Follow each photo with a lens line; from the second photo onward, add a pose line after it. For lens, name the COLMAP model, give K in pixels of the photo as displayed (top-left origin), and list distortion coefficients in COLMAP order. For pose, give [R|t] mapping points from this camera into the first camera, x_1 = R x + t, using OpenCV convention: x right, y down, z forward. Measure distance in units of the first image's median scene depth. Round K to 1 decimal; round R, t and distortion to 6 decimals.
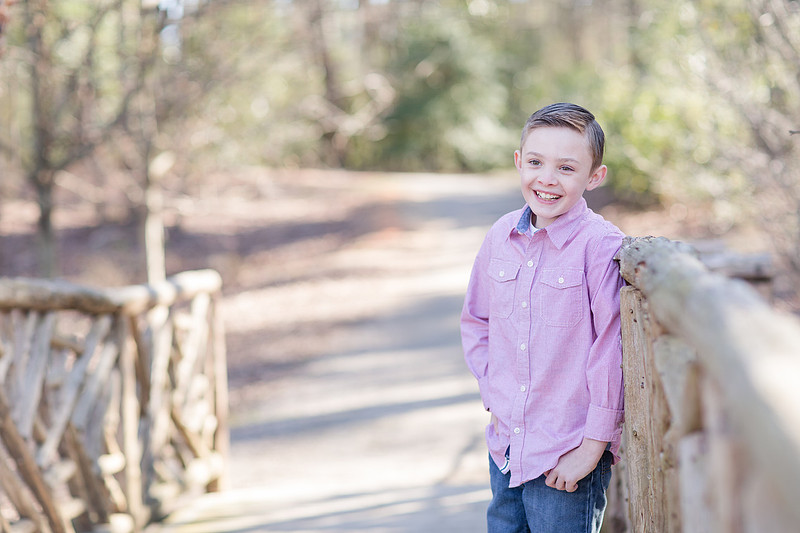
lens RADIAL K [[1918.2, 0, 399.9], [0, 1918.2, 265.7], [0, 0, 1]] dist [0.070356, -0.060520]
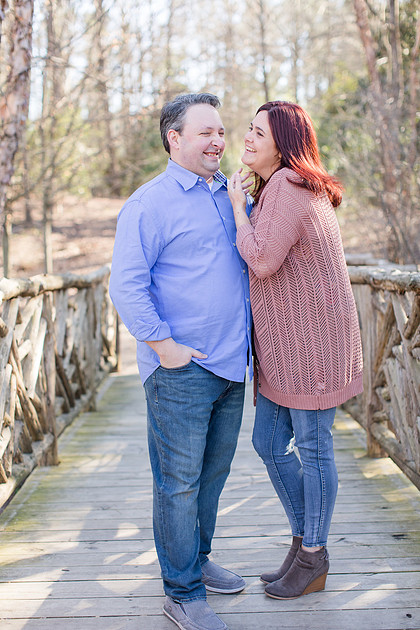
lens RADIAL K [[913.4, 0, 209.4], [0, 913.4, 315.2], [0, 0, 1]] dist [0.022129, 0.023437]
pose [[0.995828, 0.019597, 0.089123, -0.100917], [-0.026740, 0.996462, 0.079677, -0.022973], [-0.087246, -0.081728, 0.992829, 0.057516]]
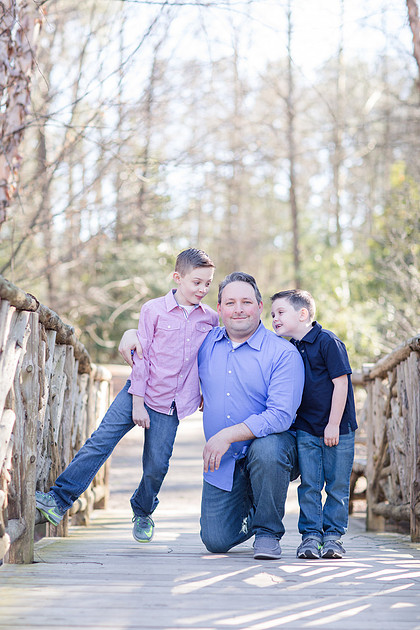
lens RADIAL K [[1538.4, 0, 211.3], [0, 1538.4, 312.9], [0, 0, 1]] dist [0.034971, 0.147501]
pose [[0.991544, 0.078337, 0.103459, -0.175345], [-0.067584, 0.992316, -0.103641, 0.097969], [-0.110783, 0.095772, 0.989219, -0.315099]]
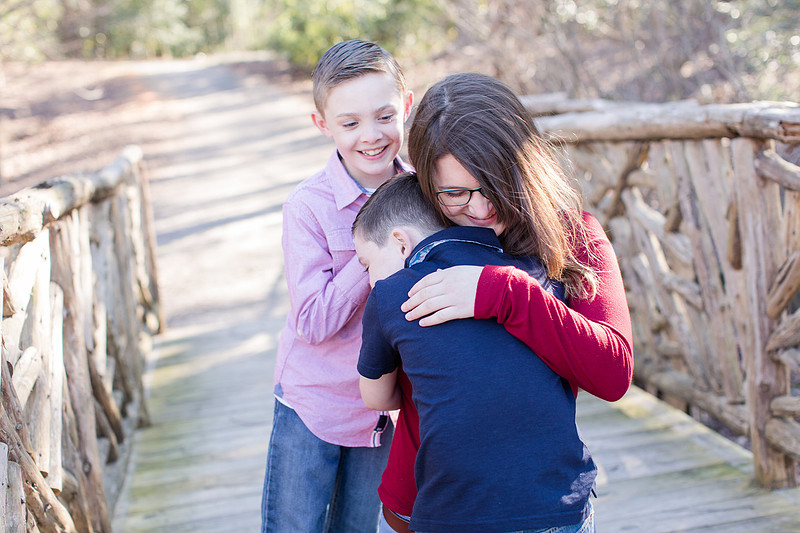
lens RADIAL K [[1146.9, 0, 385.8], [0, 1146.9, 265.3], [0, 0, 1]] dist [0.004429, 0.005907]
pose [[0.967315, -0.092777, 0.235995, -0.145578], [0.060500, 0.988227, 0.140521, -0.014910], [-0.246254, -0.121651, 0.961541, 0.354324]]
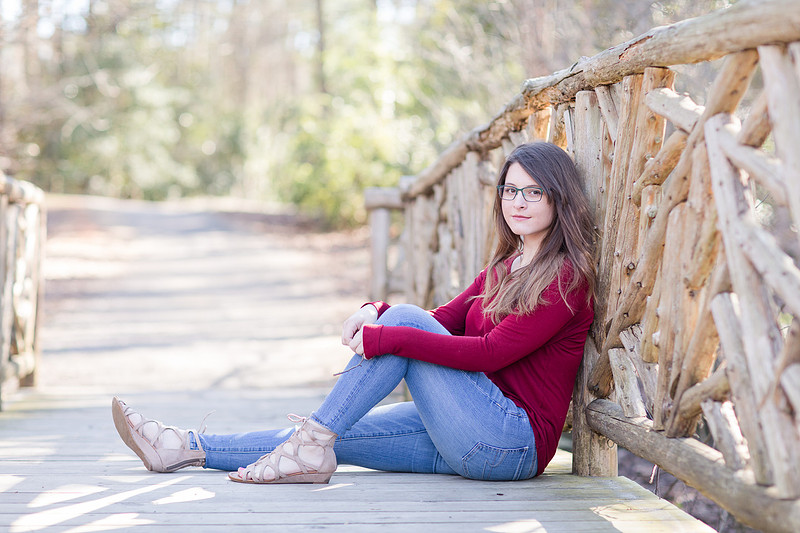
lens RADIAL K [[1929.9, 0, 399.9], [0, 1929.9, 266.3], [0, 0, 1]] dist [0.025346, 0.189784]
pose [[0.978752, 0.066729, 0.193885, -0.127717], [-0.060319, 0.997425, -0.038784, 0.094156], [-0.195974, 0.026265, 0.980257, -0.150225]]
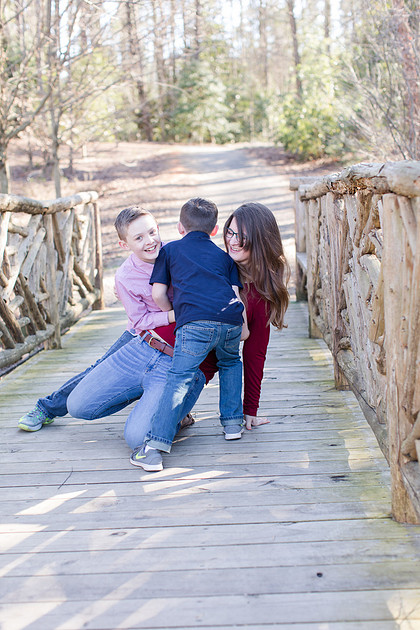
lens RADIAL K [[908.4, 0, 209.9], [0, 908.4, 312.1], [0, 0, 1]] dist [0.008224, 0.031656]
pose [[0.999288, -0.007187, 0.037039, -0.024190], [0.002168, 0.991008, 0.133787, 0.003352], [-0.037668, -0.133612, 0.990318, 0.134976]]
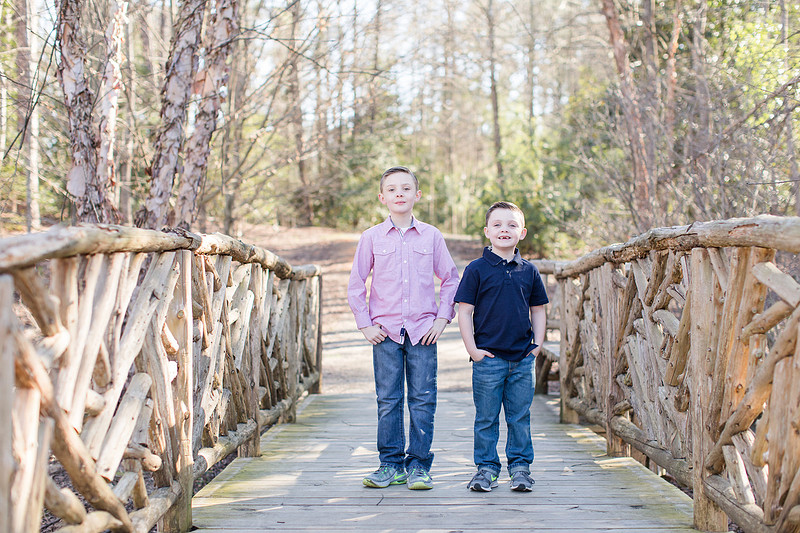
lens RADIAL K [[1163.8, 0, 400.0], [0, 1163.8, 264.1], [0, 0, 1]] dist [0.011303, 0.040643]
pose [[0.996305, 0.049755, 0.070003, -0.118257], [-0.047938, 0.998474, -0.027399, 0.034317], [-0.071260, 0.023942, 0.997170, -0.048947]]
